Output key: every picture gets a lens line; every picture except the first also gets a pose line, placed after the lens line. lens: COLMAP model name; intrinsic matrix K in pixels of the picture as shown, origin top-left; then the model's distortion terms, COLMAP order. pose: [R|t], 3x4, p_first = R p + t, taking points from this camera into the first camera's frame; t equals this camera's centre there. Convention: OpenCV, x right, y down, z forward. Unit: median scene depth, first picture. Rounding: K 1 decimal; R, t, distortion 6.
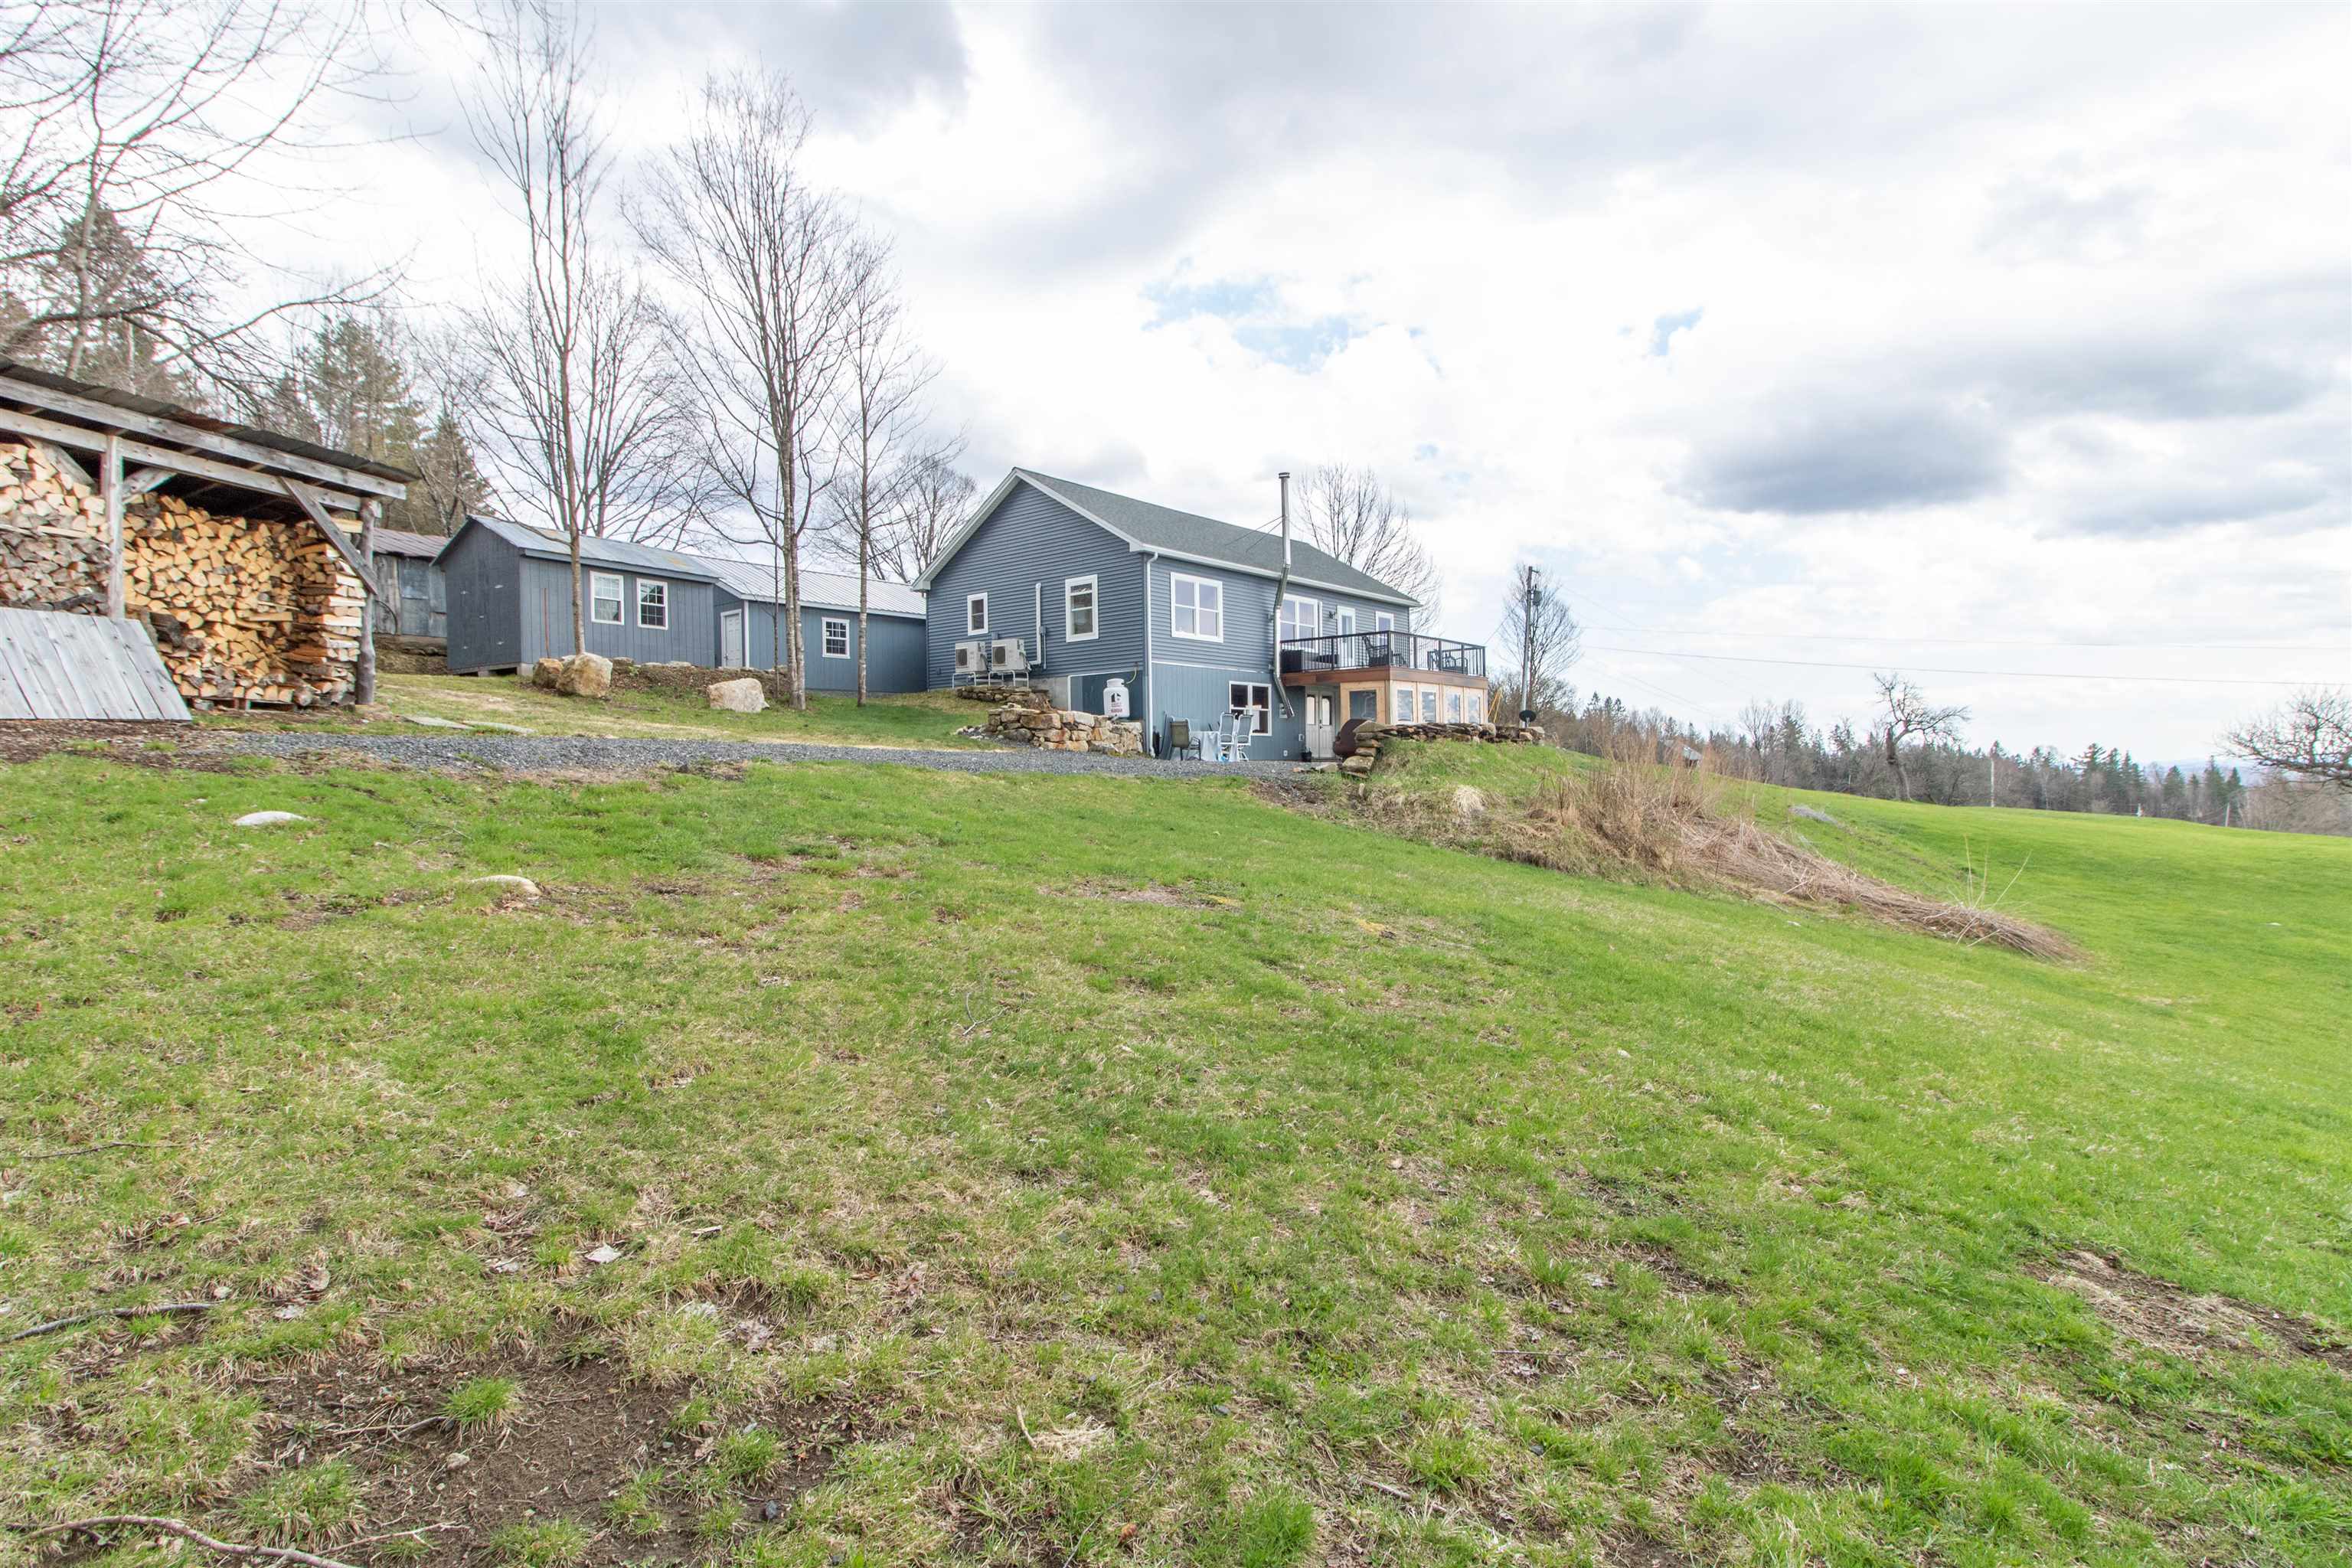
lens RADIAL K [[1105.0, 0, 1179.7], [0, 1105.0, 772.1], [0, 0, 1]] dist [0.000031, 0.001082]
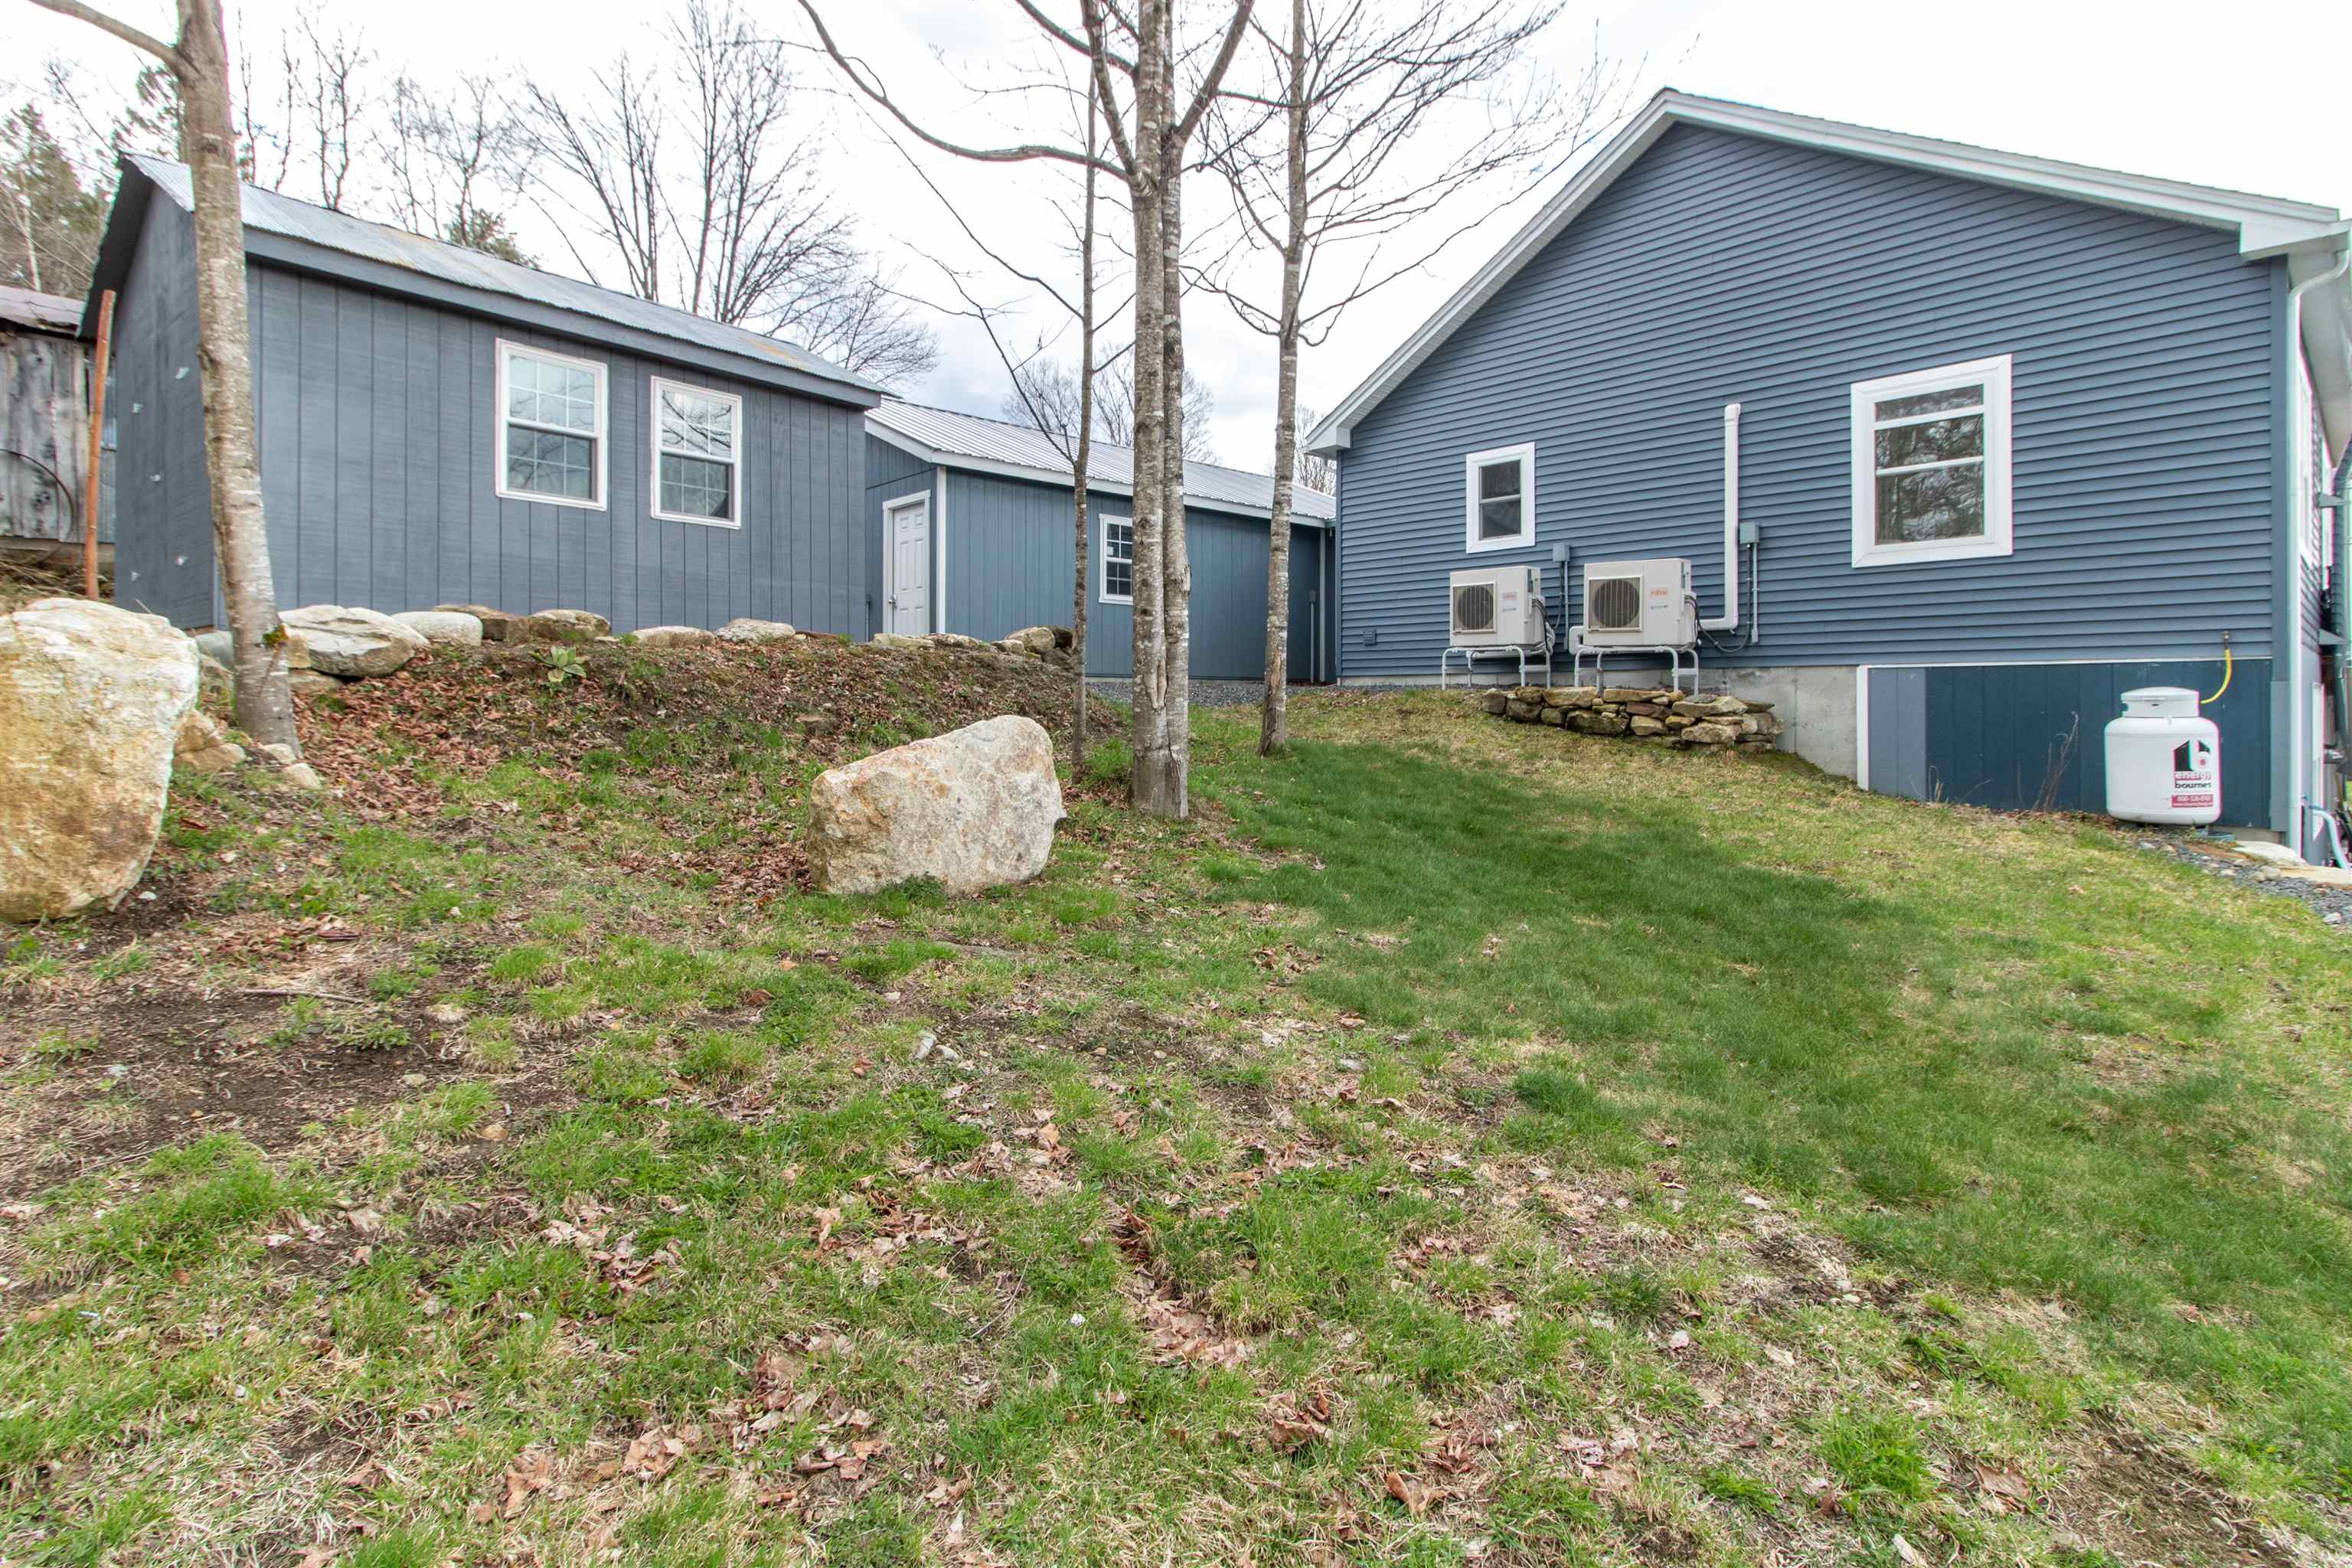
lens RADIAL K [[1105.0, 0, 1178.8], [0, 1105.0, 692.5], [0, 0, 1]] dist [0.000031, 0.001082]
pose [[0.991726, 0.015651, -0.127415, -0.261672], [-0.017651, 0.999738, -0.014585, -0.069407], [0.127153, 0.016713, 0.991742, 0.628488]]
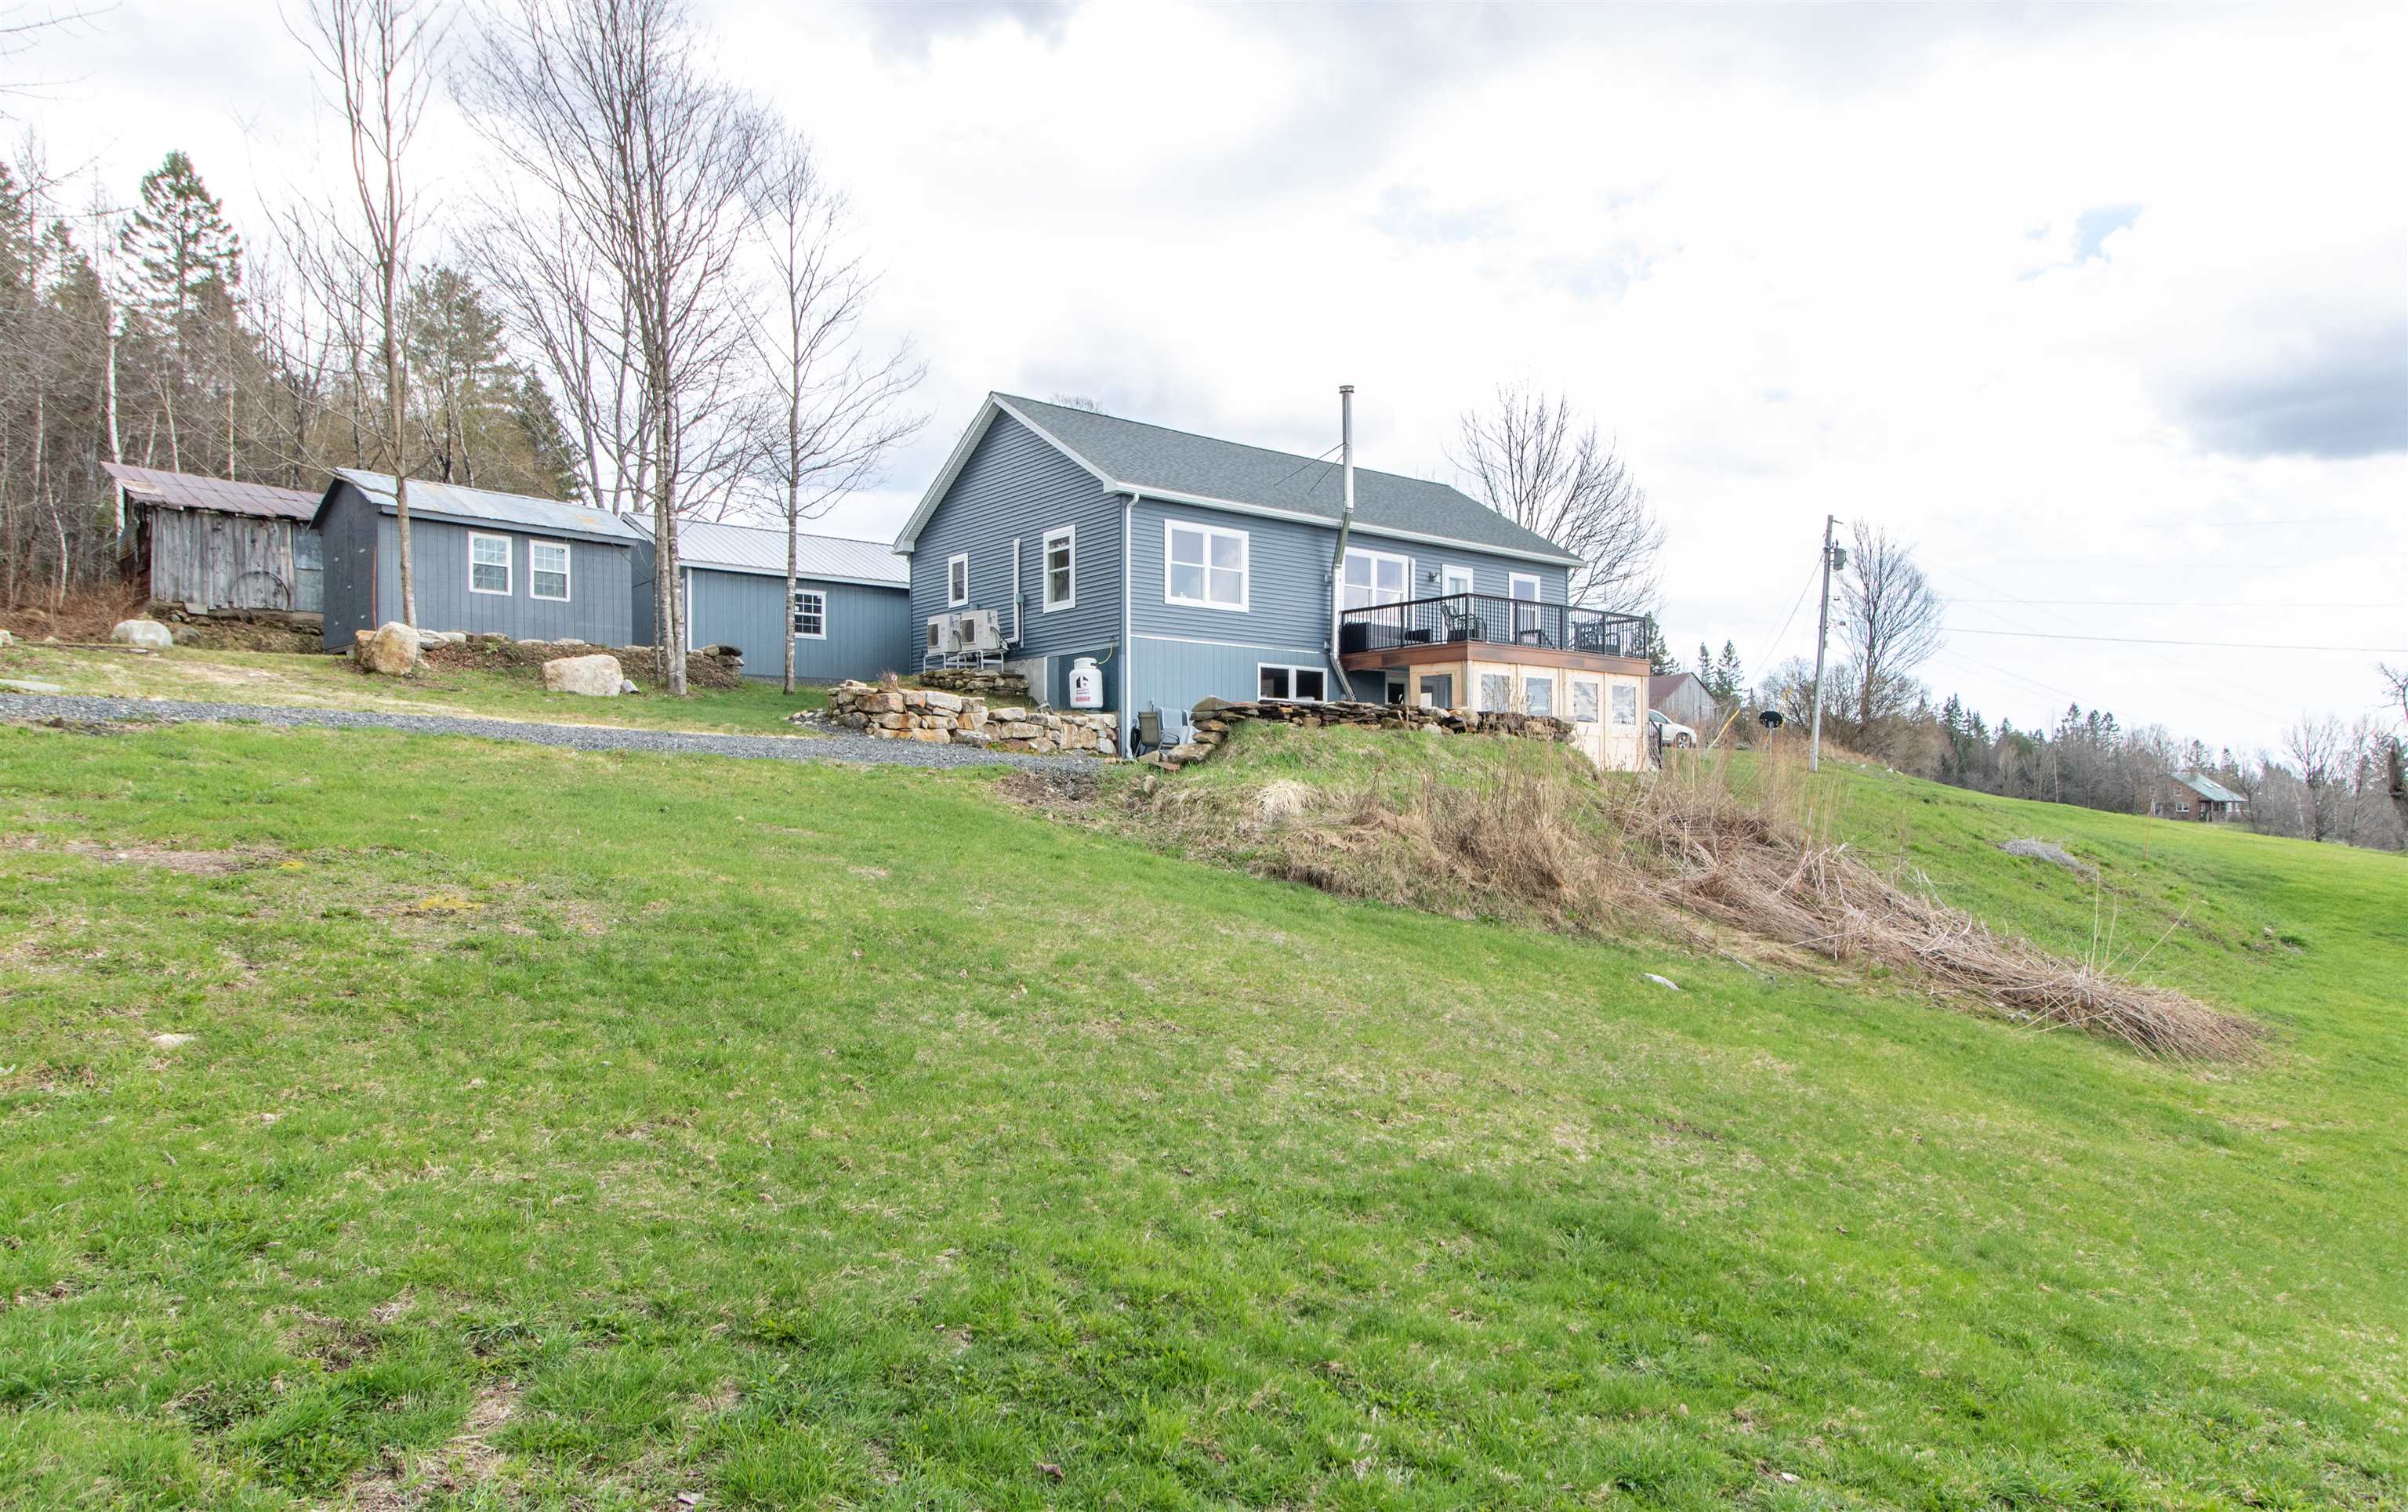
lens RADIAL K [[1416.8, 0, 1227.0], [0, 1416.8, 816.9], [0, 0, 1]] dist [0.003509, -0.002745]
pose [[0.982297, 0.016341, -0.186614, 0.210688], [-0.015056, 0.999852, 0.008300, 0.015748], [0.186722, -0.005343, 0.982398, 0.041604]]
